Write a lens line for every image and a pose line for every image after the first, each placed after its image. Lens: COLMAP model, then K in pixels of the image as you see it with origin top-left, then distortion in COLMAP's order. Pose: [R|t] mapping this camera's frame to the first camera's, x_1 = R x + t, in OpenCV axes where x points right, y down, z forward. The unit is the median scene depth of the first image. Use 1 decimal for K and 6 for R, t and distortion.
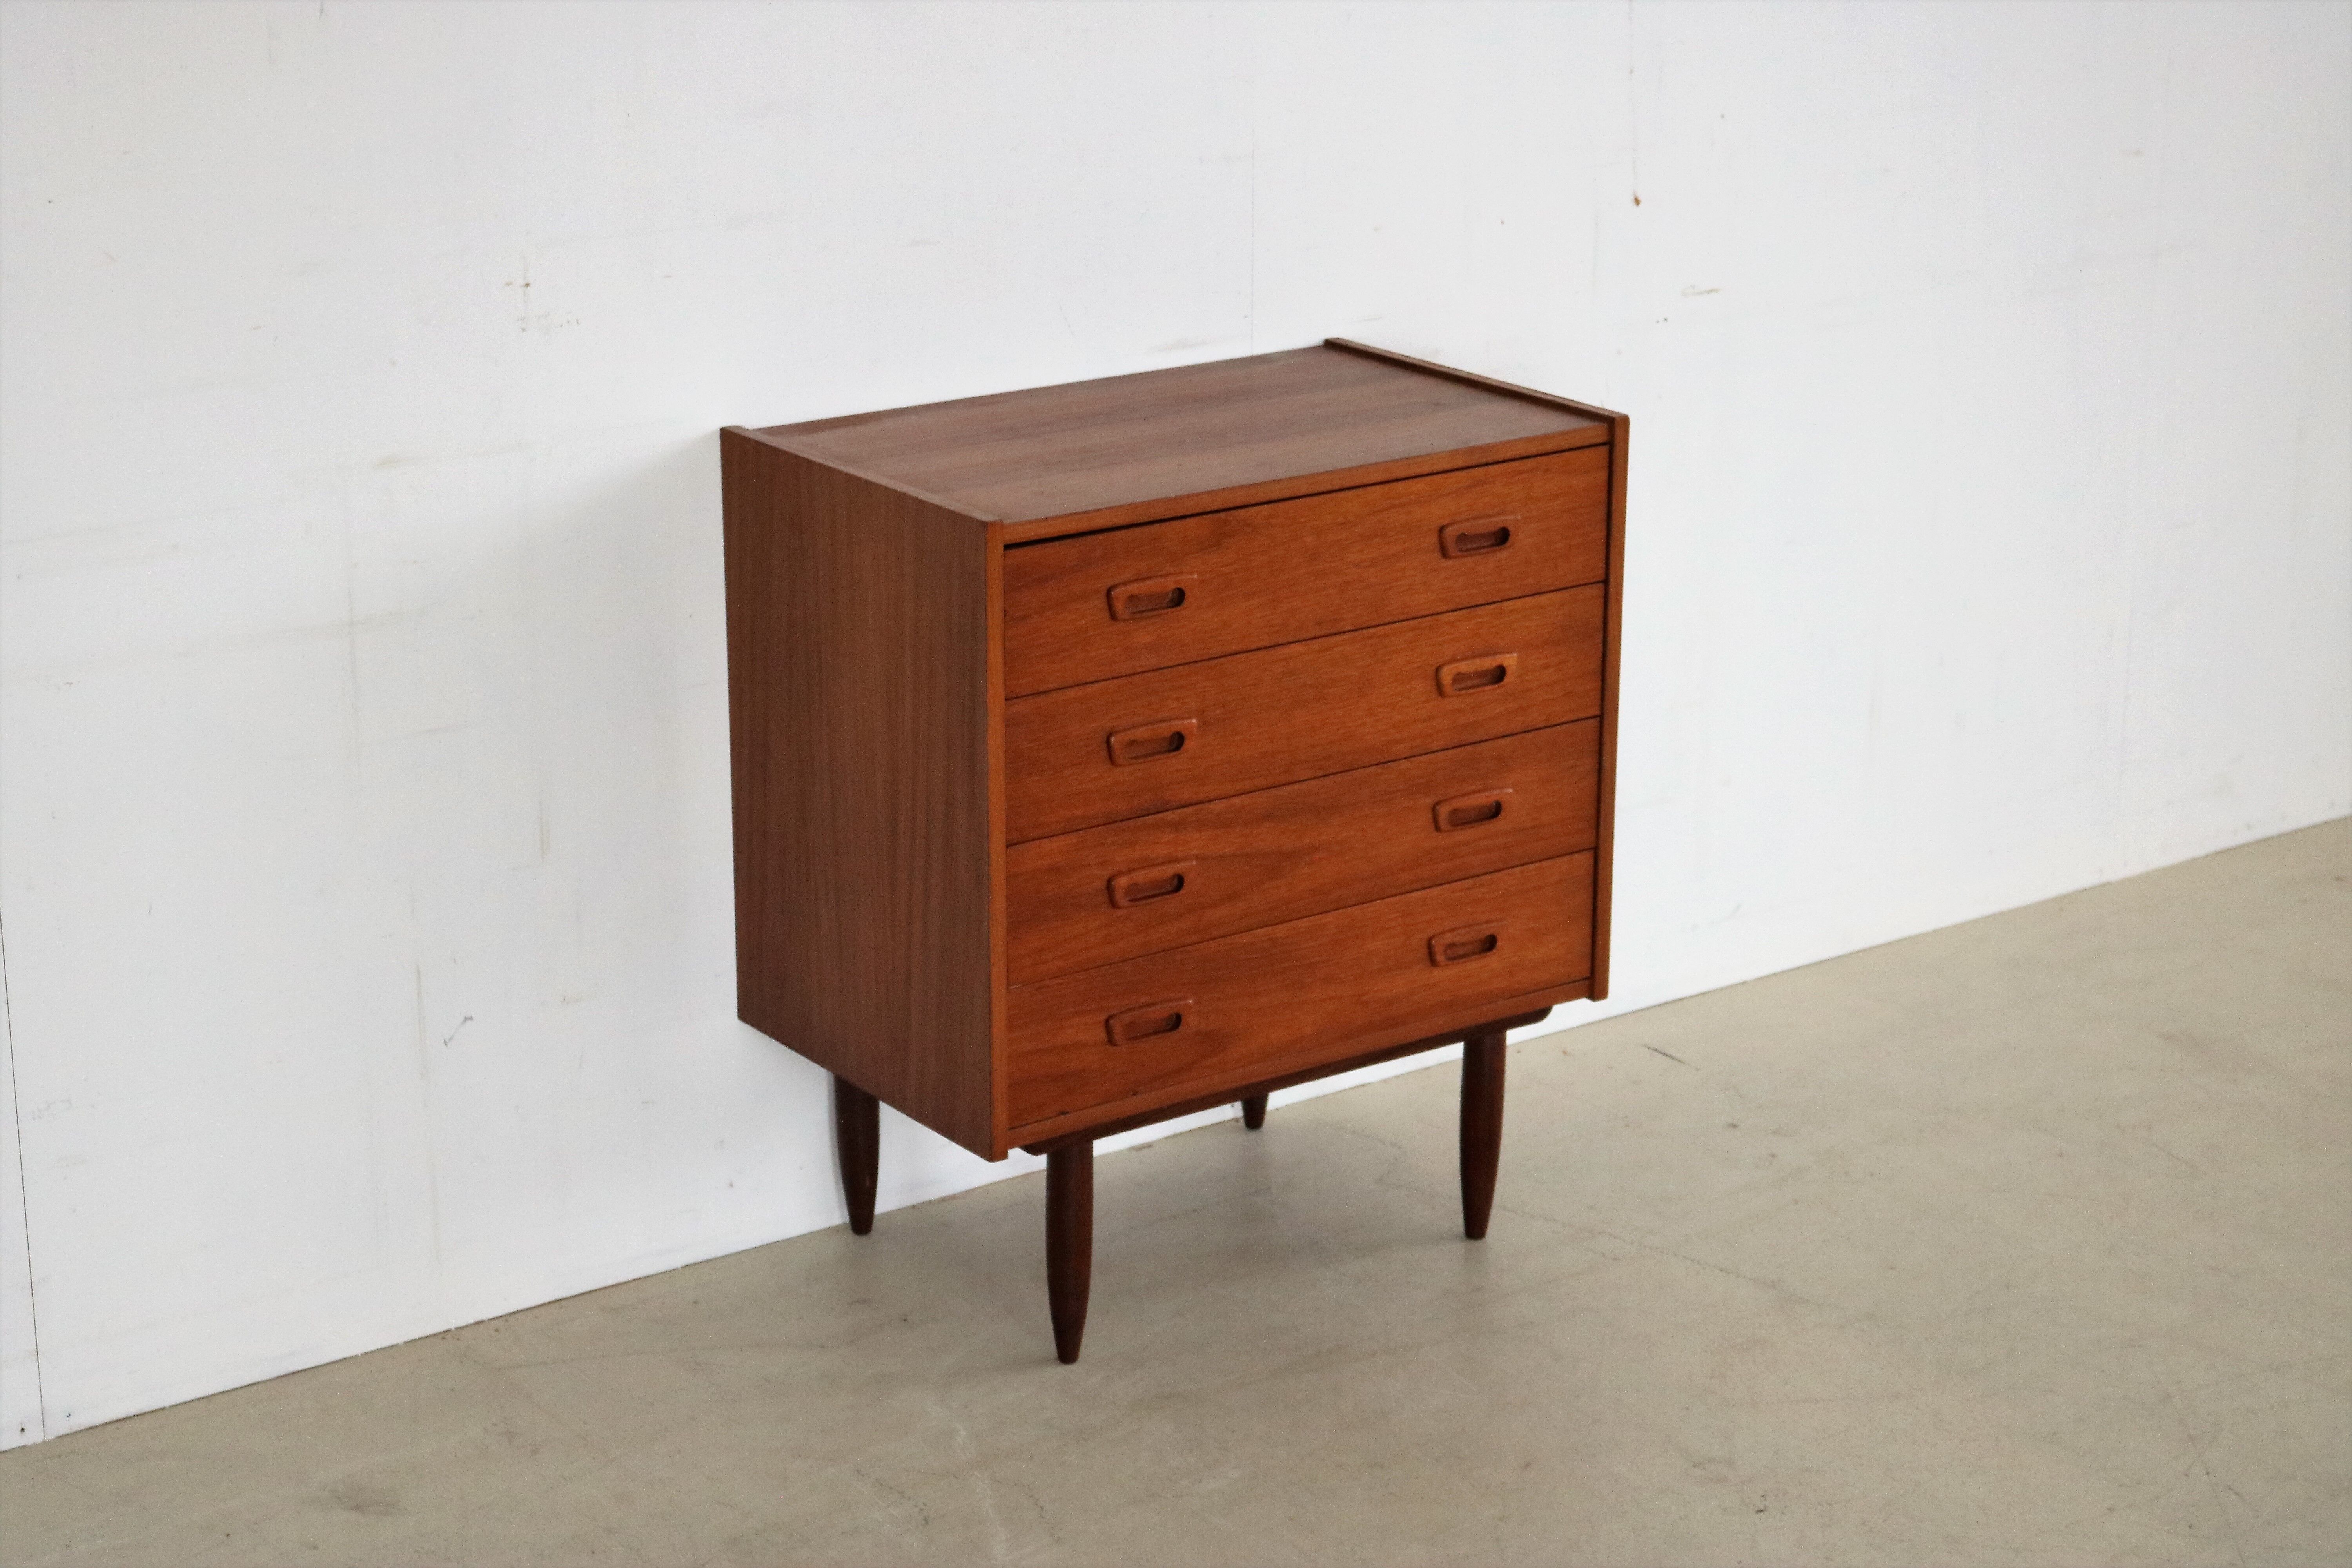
lens RADIAL K [[4263.6, 0, 1176.0], [0, 4263.6, 784.0], [0, 0, 1]] dist [0.026786, -0.085108]
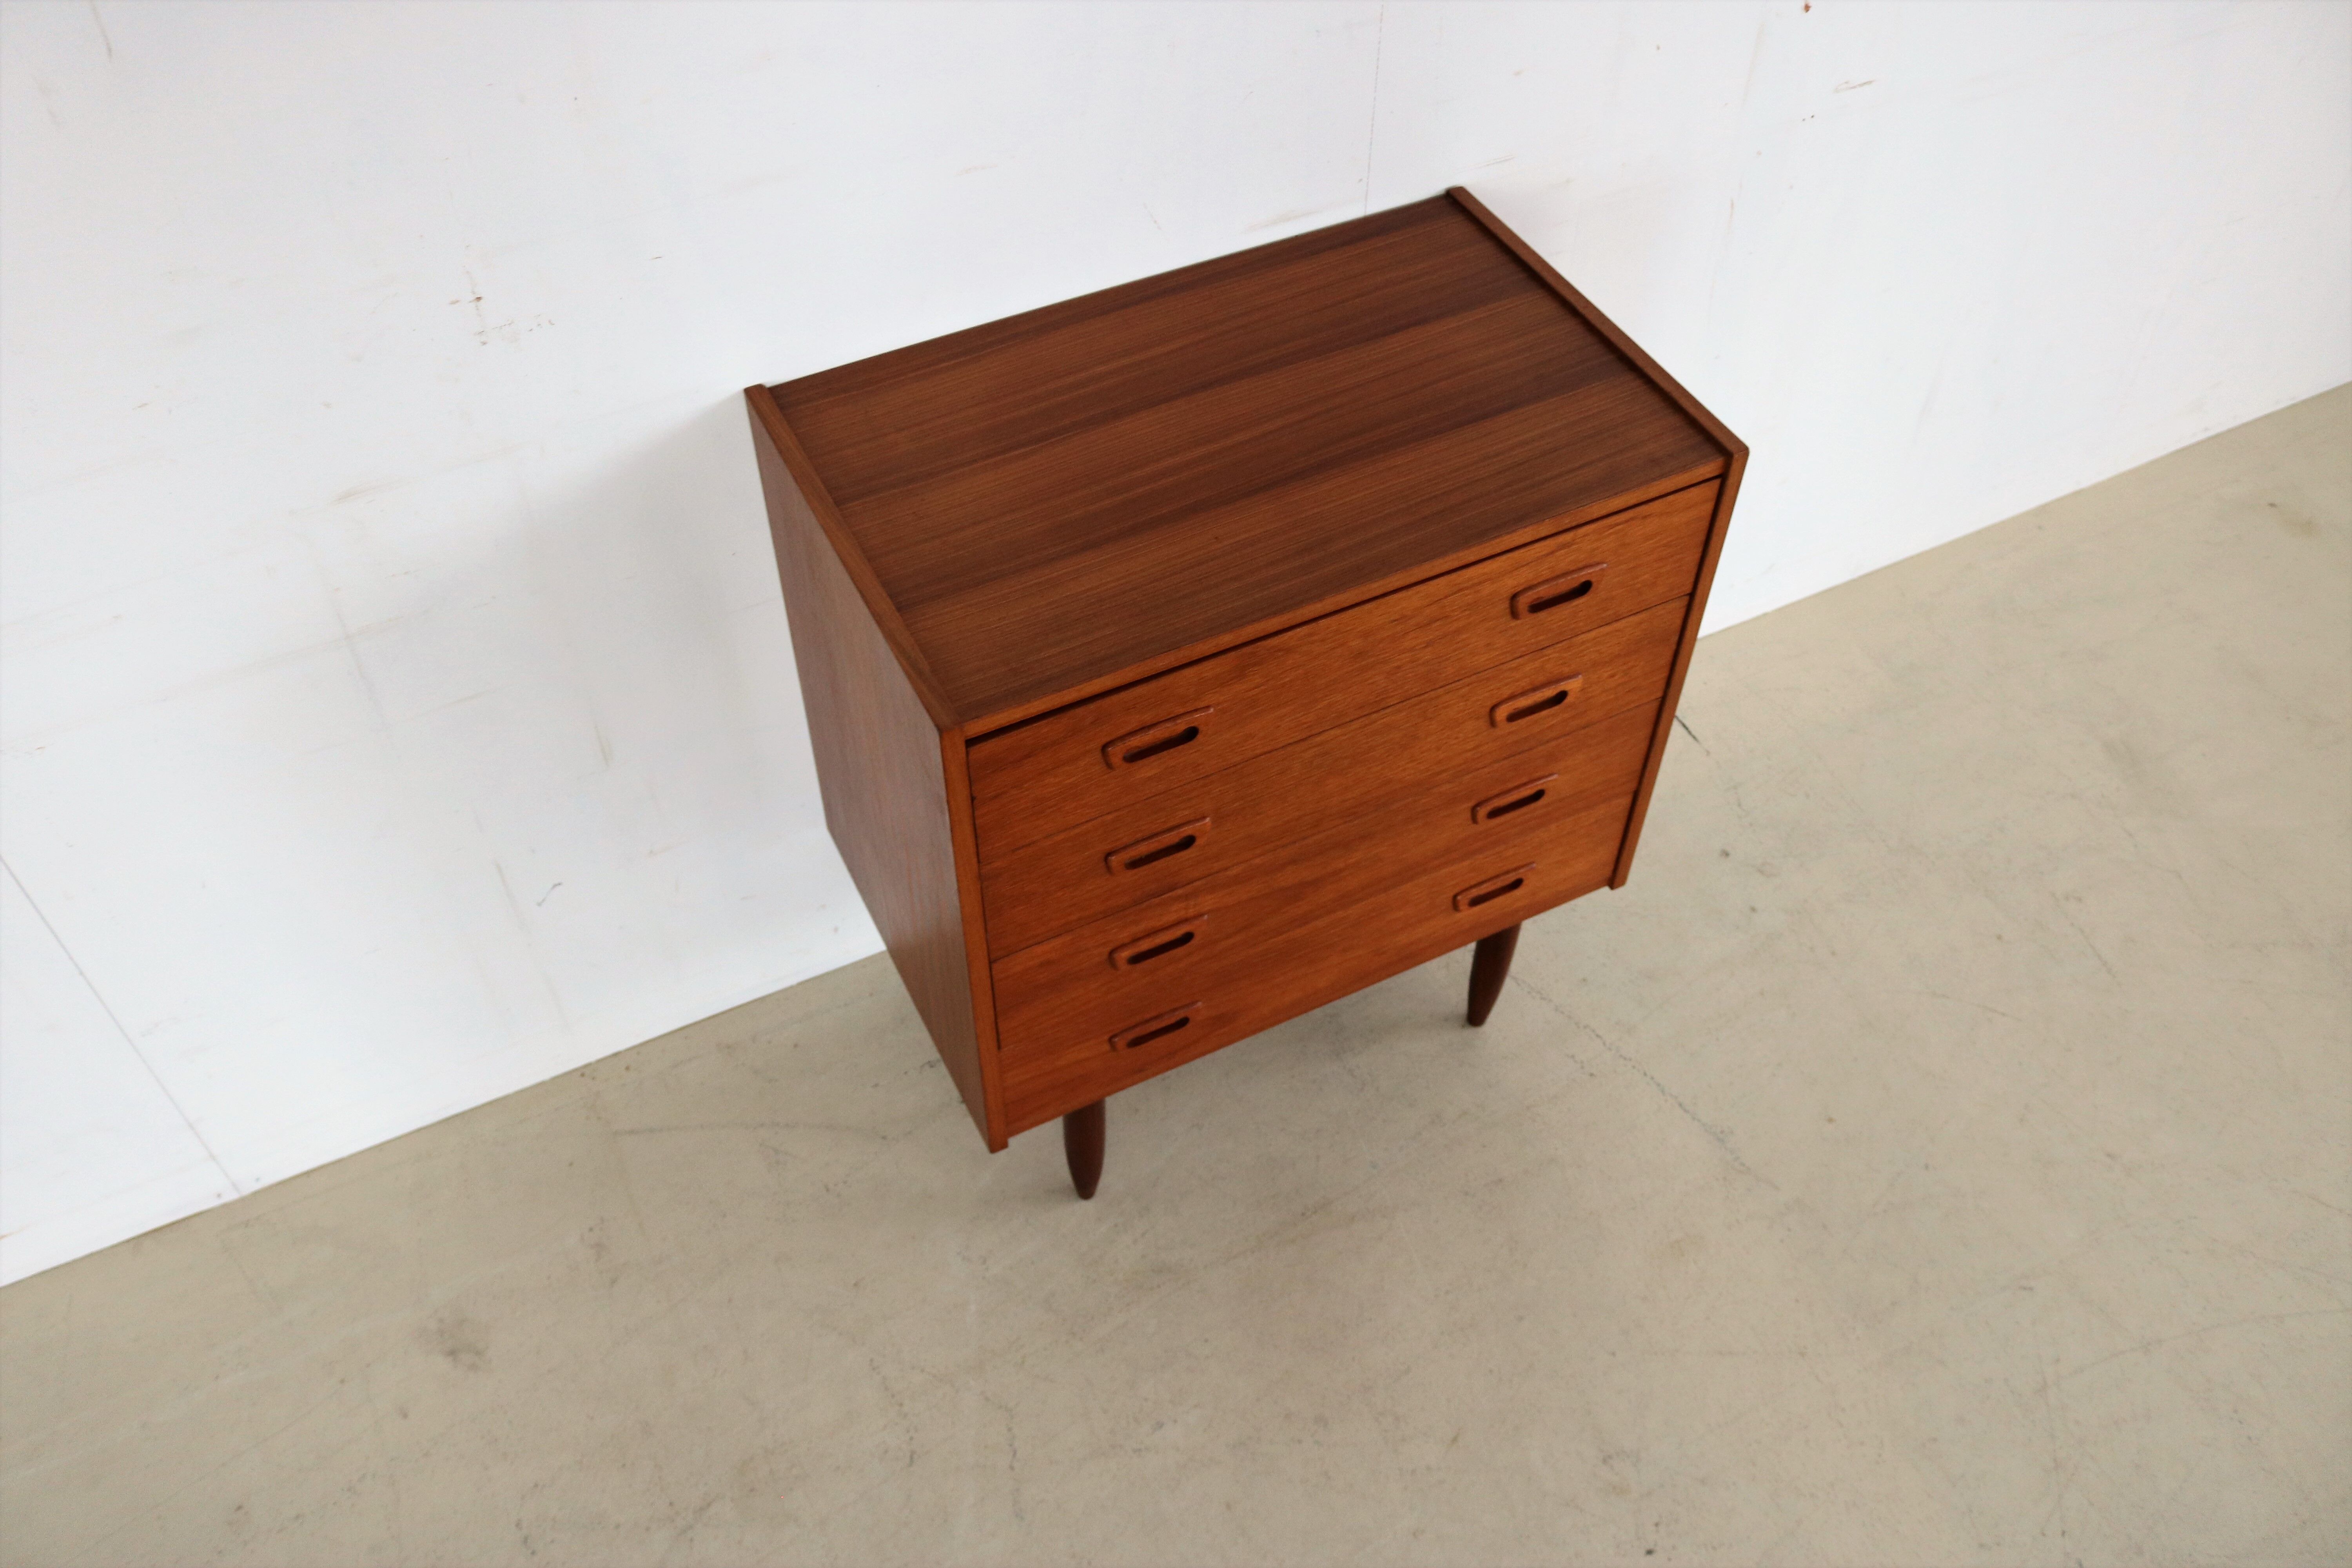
lens RADIAL K [[1955.3, 0, 1176.0], [0, 1955.3, 784.0], [0, 0, 1]] dist [-0.161156, 0.152990]
pose [[0.987498, 0.121370, -0.100581, 0.037917], [-0.051316, 0.850852, 0.522893, -0.235613], [0.149043, -0.511194, 0.846444, 0.623432]]
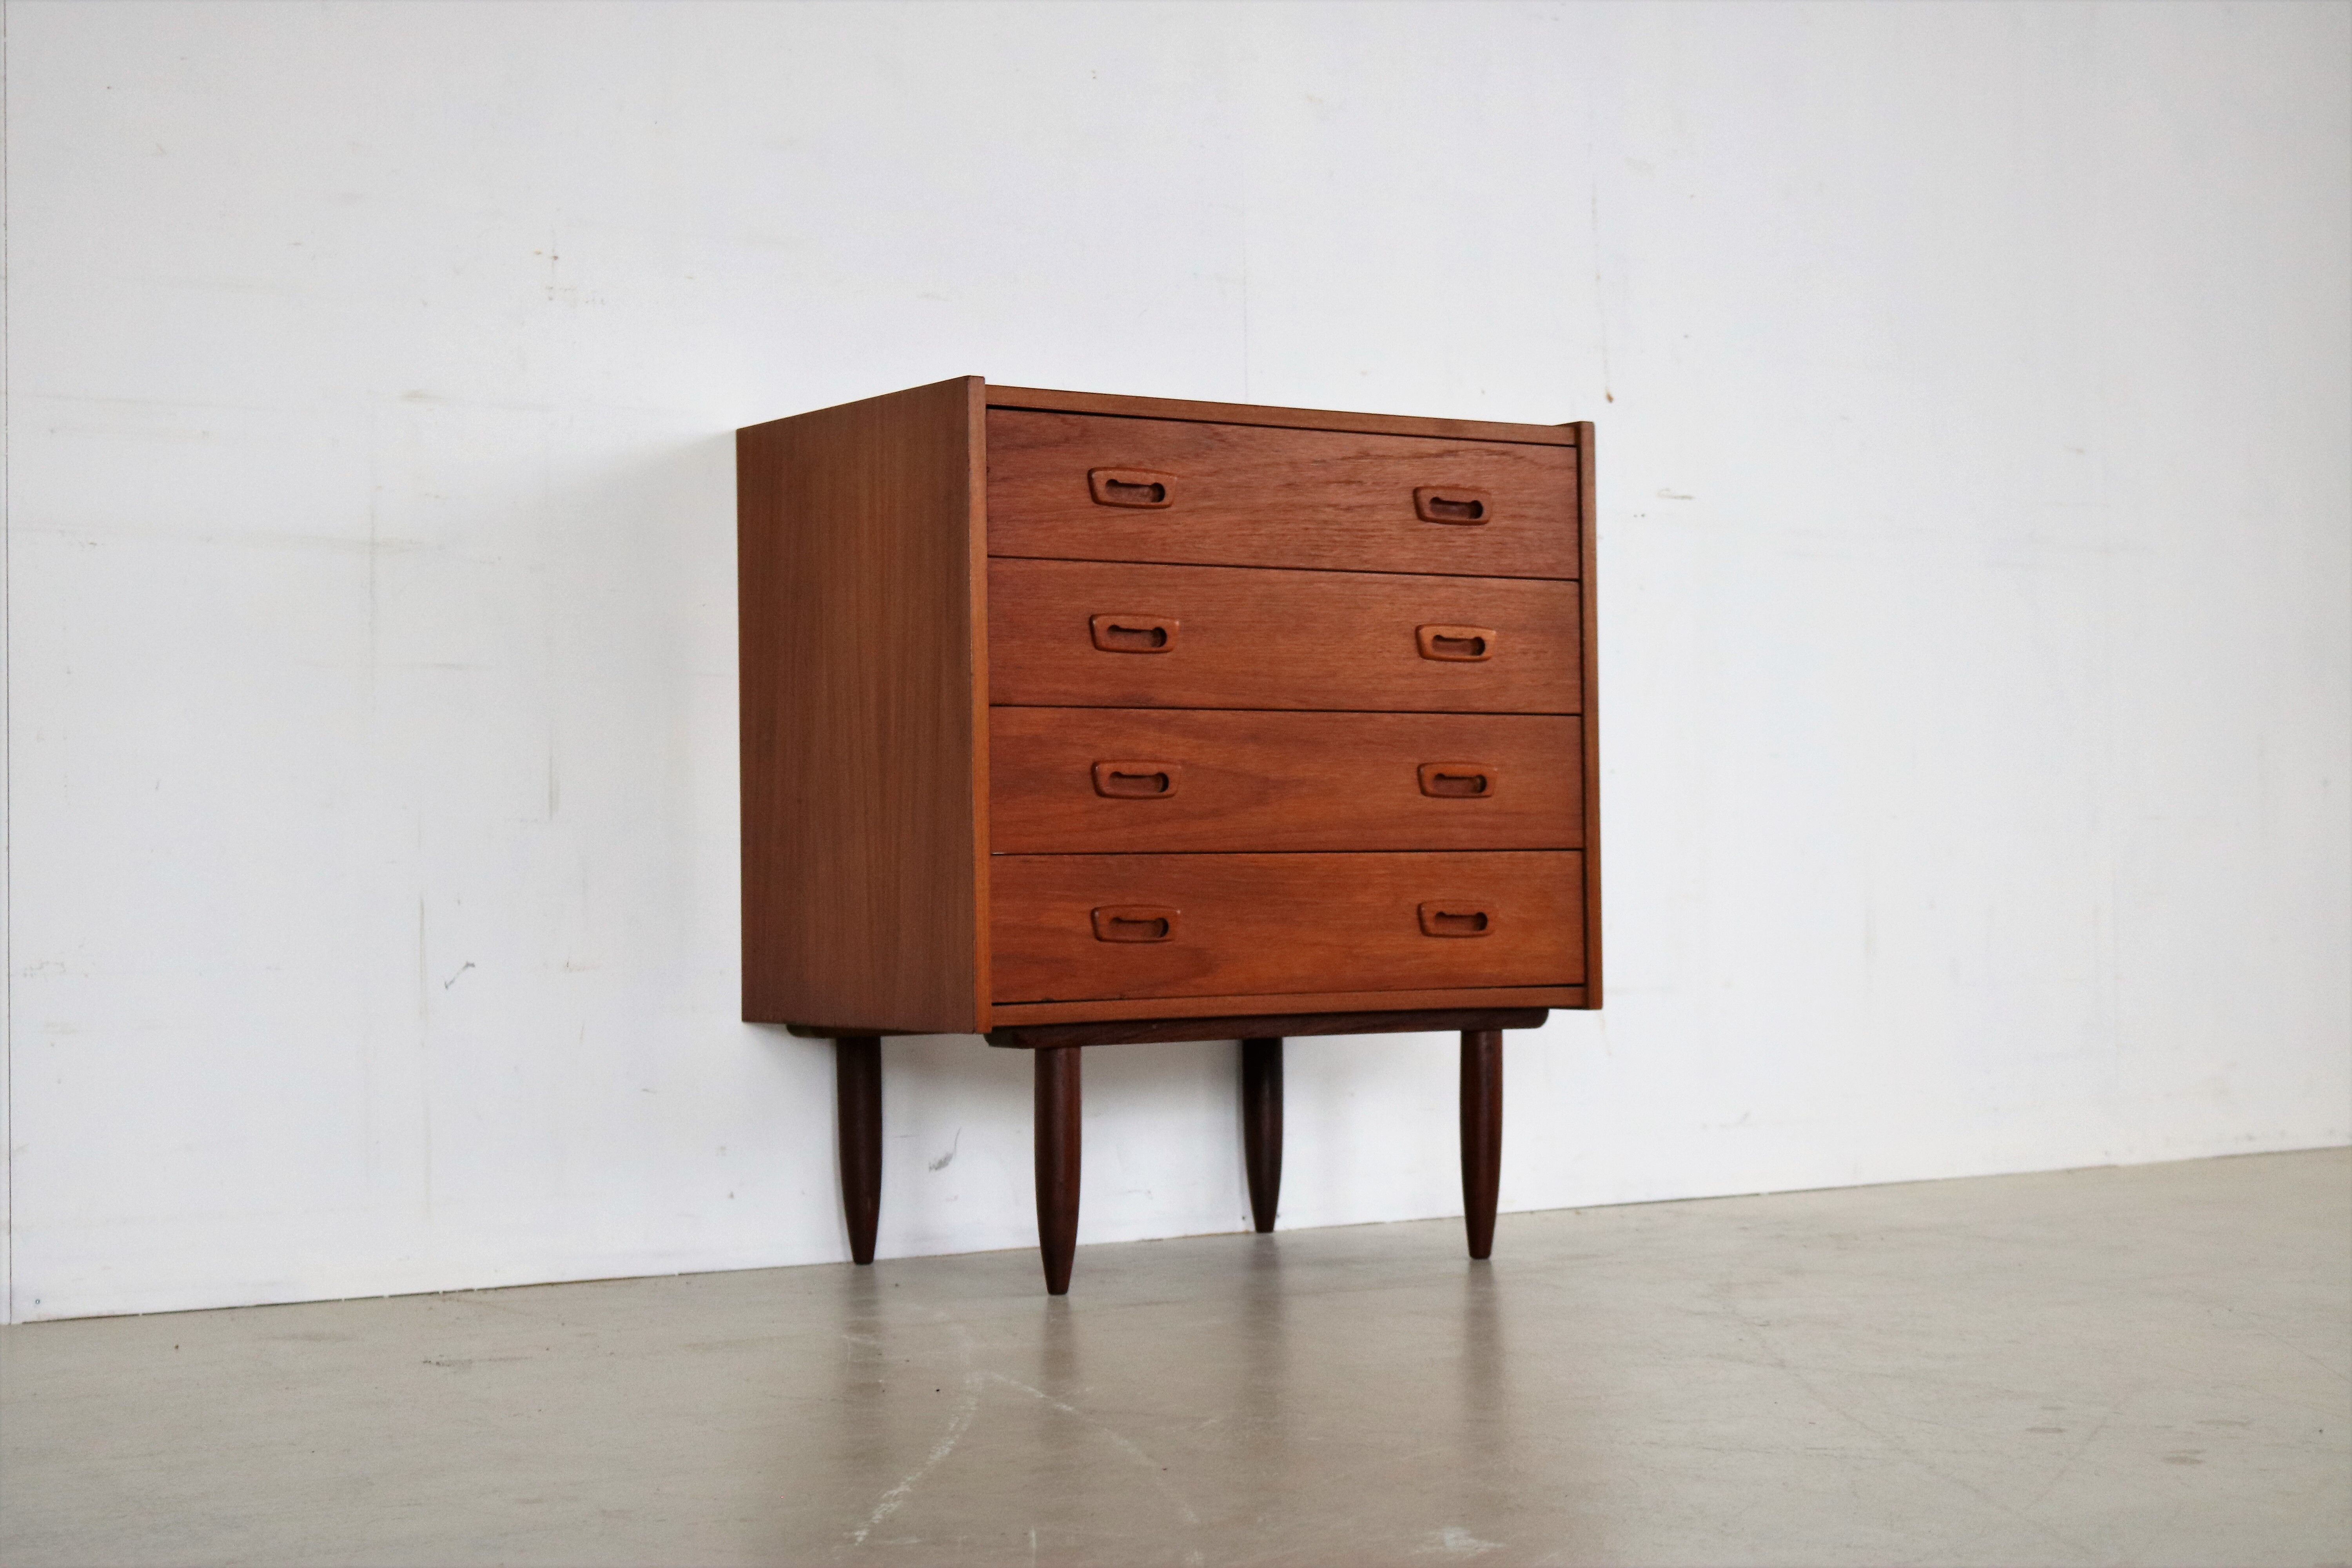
lens RADIAL K [[3762.7, 0, 1176.0], [0, 3762.7, 784.0], [0, 0, 1]] dist [-0.008600, 0.000144]
pose [[0.999349, -0.015751, -0.032457, 0.032076], [0.004396, 0.946119, -0.323789, 0.307473], [0.035808, 0.323436, 0.945572, 0.146502]]
